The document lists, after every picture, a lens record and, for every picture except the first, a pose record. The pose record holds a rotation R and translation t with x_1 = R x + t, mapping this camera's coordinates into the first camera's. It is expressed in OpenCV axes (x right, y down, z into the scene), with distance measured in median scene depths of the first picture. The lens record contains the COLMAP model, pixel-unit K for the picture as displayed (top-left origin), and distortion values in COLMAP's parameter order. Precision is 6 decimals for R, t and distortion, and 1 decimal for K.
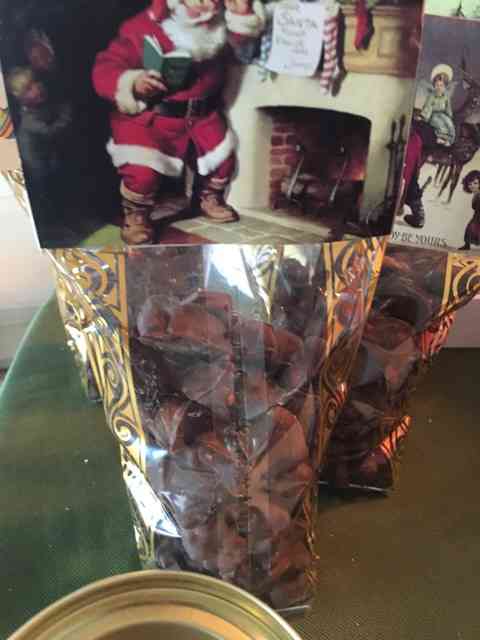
lens RADIAL K [[547.3, 0, 239.0], [0, 547.3, 318.1], [0, 0, 1]] dist [0.059532, -0.088910]
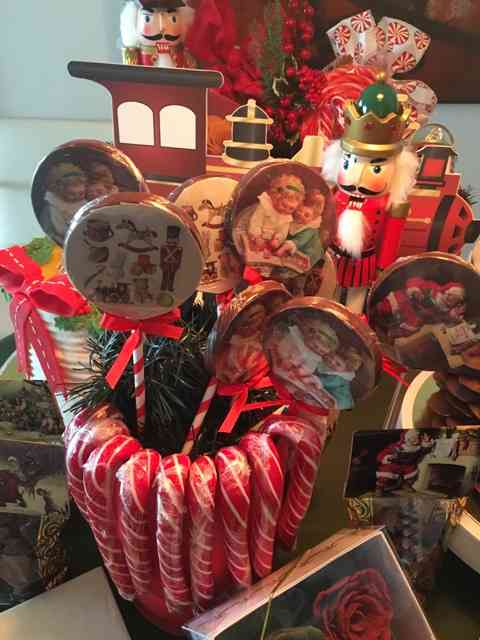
lens RADIAL K [[547.3, 0, 239.0], [0, 547.3, 322.8], [0, 0, 1]] dist [0.059532, -0.088910]
pose [[0.995988, 0.048621, -0.075128, -0.802963], [-0.049297, 0.998758, -0.007174, -1.079481], [0.074686, 0.010849, 0.997148, -2.083244]]
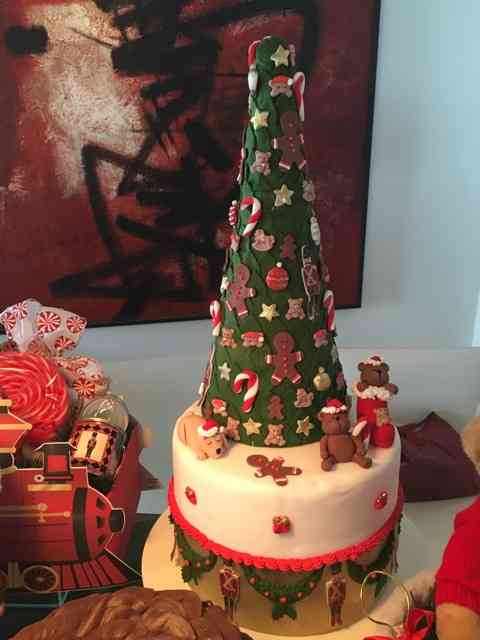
lens RADIAL K [[547.3, 0, 238.7], [0, 547.3, 320.5], [0, 0, 1]] dist [0.059532, -0.088910]
pose [[0.997757, -0.045889, 0.048743, 1.748356], [0.058710, 0.949663, -0.307722, -2.140478], [-0.032168, 0.309894, 0.950227, -2.029167]]
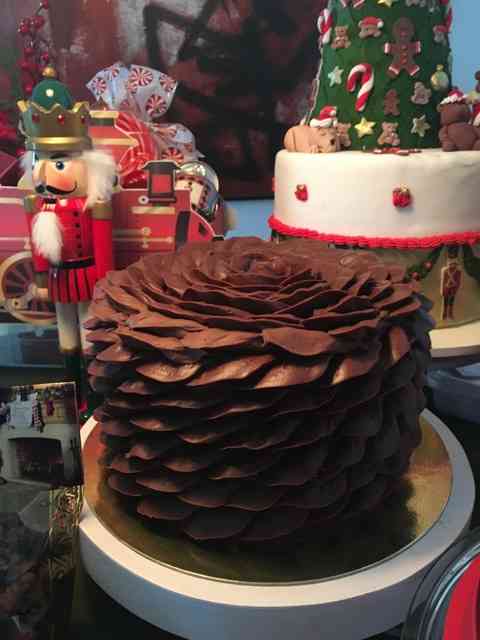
lens RADIAL K [[547.3, 0, 237.7], [0, 547.3, 324.2], [0, 0, 1]] dist [0.059532, -0.088910]
pose [[0.999427, -0.030999, -0.013558, 1.082160], [0.026819, 0.970119, -0.241143, -0.262304], [0.020628, 0.240641, 0.970395, -1.431331]]
